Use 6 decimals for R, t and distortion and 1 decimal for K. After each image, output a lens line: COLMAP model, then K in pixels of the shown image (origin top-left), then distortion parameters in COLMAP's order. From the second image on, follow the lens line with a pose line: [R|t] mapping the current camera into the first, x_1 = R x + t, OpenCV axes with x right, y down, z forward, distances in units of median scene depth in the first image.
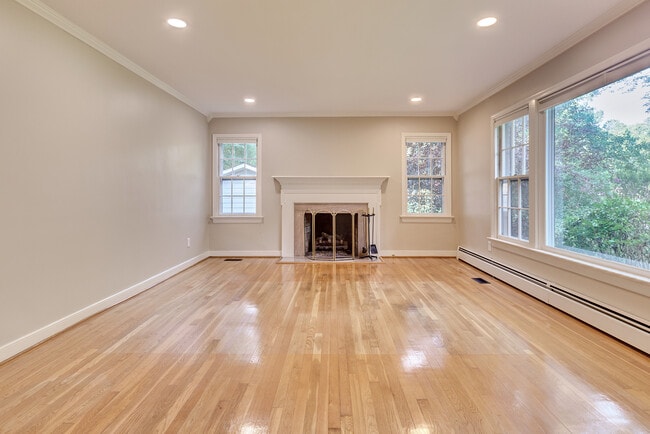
lens RADIAL K [[360.9, 0, 327.1], [0, 360.9, 193.4], [0, 0, 1]] dist [-0.002511, -0.000776]
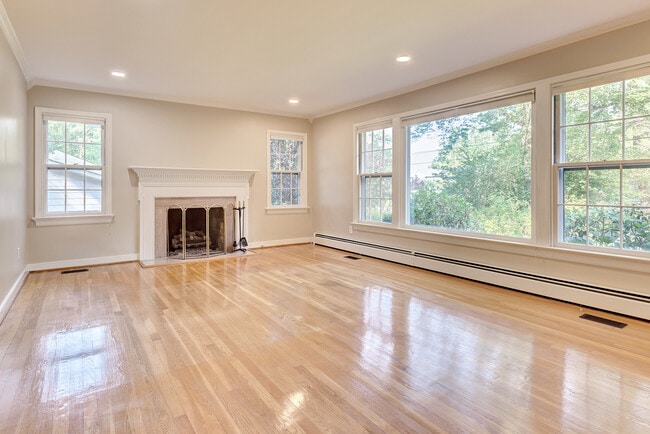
lens RADIAL K [[364.5, 0, 333.1], [0, 364.5, 186.8], [0, 0, 1]] dist [0.001243, -0.000254]
pose [[0.805635, 0.001455, 0.592411, -0.273923], [-0.000169, 0.999998, -0.002227, 0.002162], [-0.592412, 0.001694, 0.805633, 0.028722]]
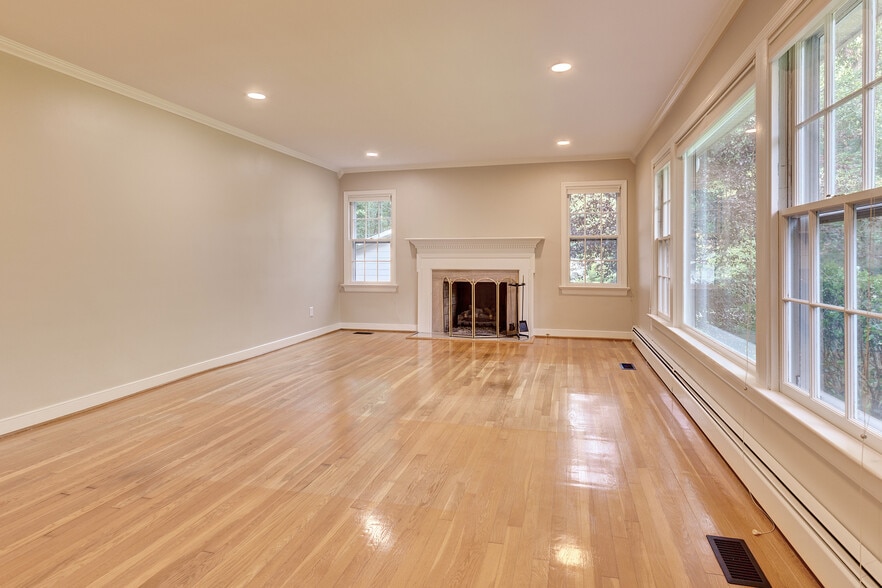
lens RADIAL K [[489.7, 0, 443.8], [0, 489.7, 262.0], [0, 0, 1]] dist [-0.002511, -0.000776]
pose [[0.971239, 0.000854, -0.238103, 0.216669], [0.001506, 0.999952, 0.009729, -0.002640], [0.238100, -0.009808, 0.971191, -0.121204]]
